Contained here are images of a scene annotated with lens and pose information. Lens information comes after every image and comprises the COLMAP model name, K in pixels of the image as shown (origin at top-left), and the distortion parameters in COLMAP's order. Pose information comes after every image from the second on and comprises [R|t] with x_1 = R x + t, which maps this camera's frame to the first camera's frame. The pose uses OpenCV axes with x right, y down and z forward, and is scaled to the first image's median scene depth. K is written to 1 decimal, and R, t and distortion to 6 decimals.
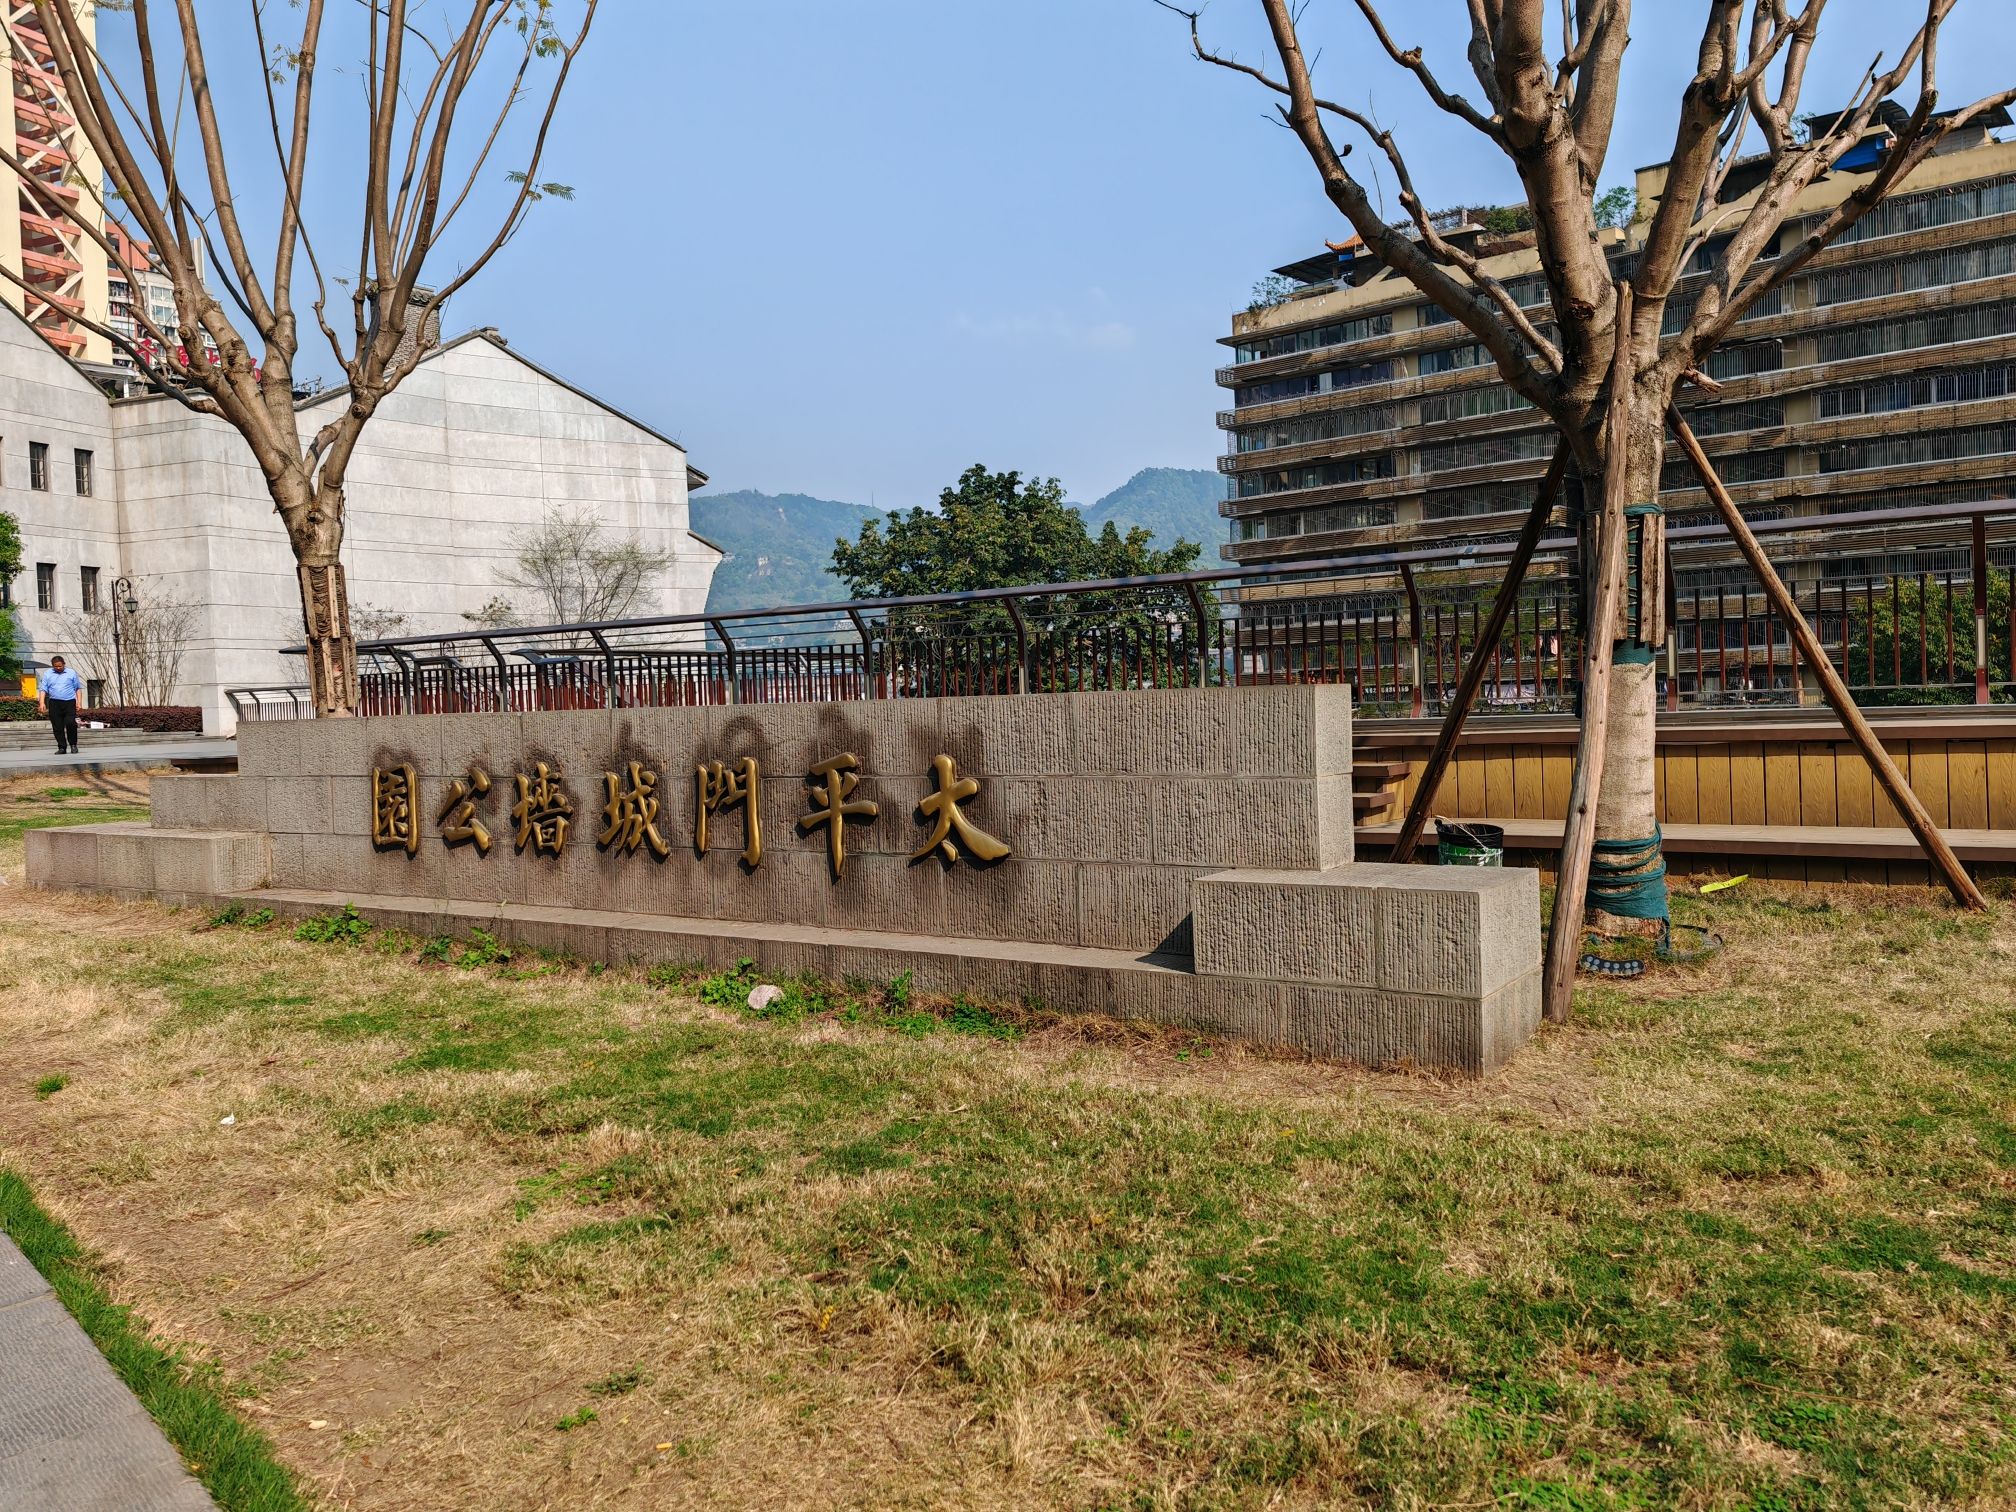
lens RADIAL K [[1519.9, 0, 1006.4], [0, 1519.9, 749.4], [0, 0, 1]] dist [0.058673, -0.064307]
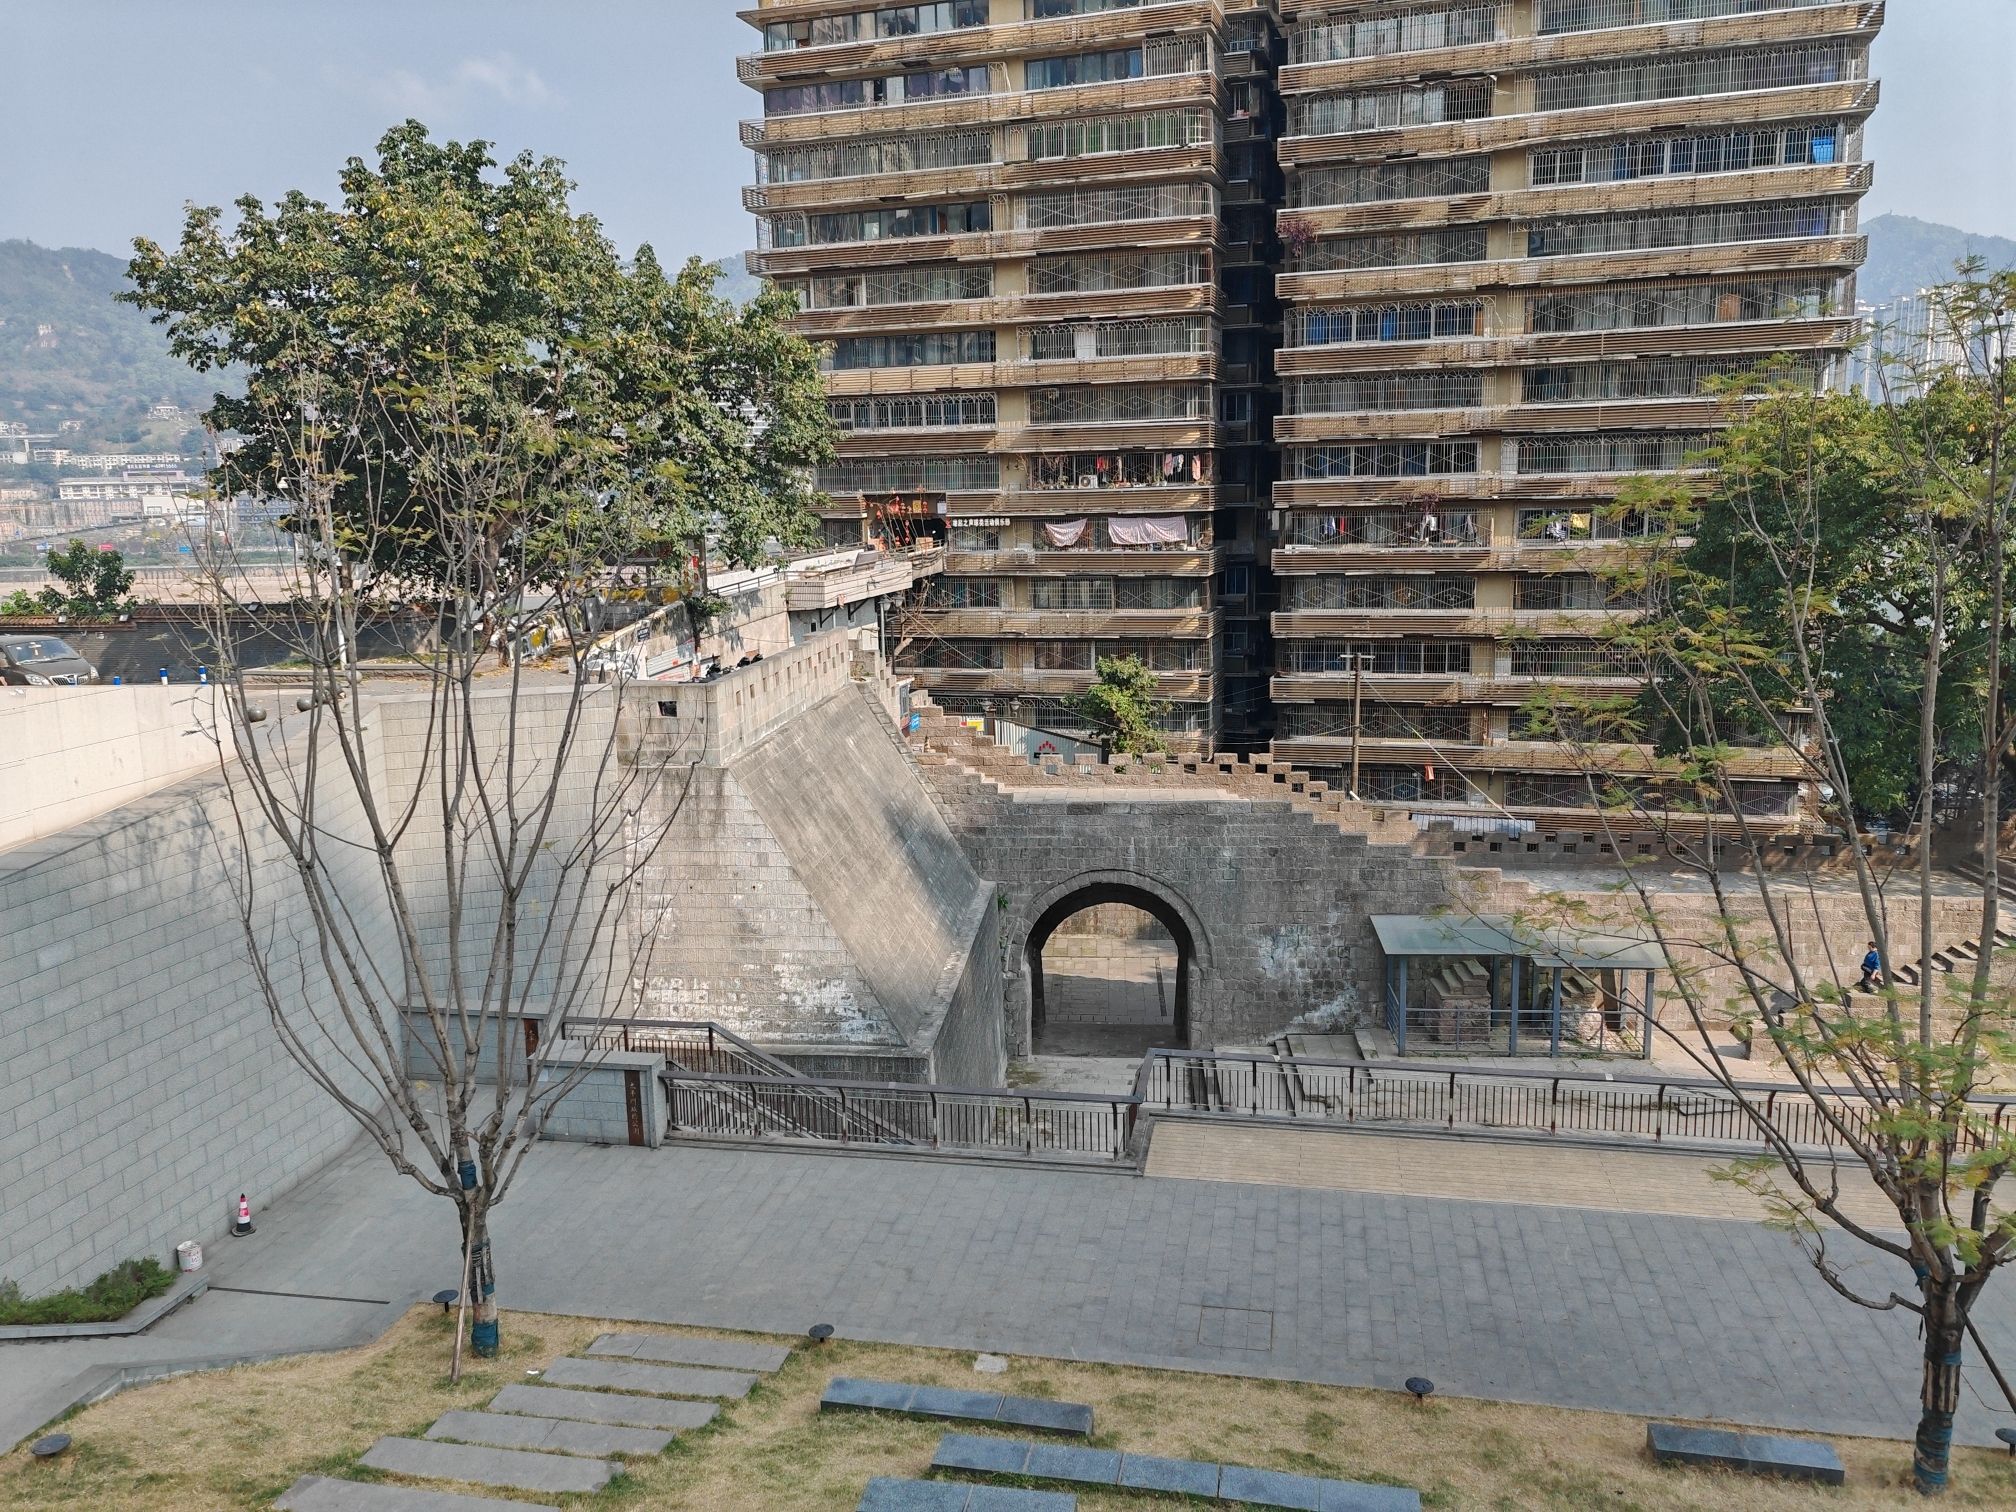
lens RADIAL K [[1519.9, 0, 1006.4], [0, 1519.9, 749.4], [0, 0, 1]] dist [0.058673, -0.064307]
pose [[0.926120, -0.048195, 0.374138, -0.038945], [0.001676, 0.992321, 0.123678, -0.026332], [-0.377225, -0.113914, 0.919089, 0.369338]]
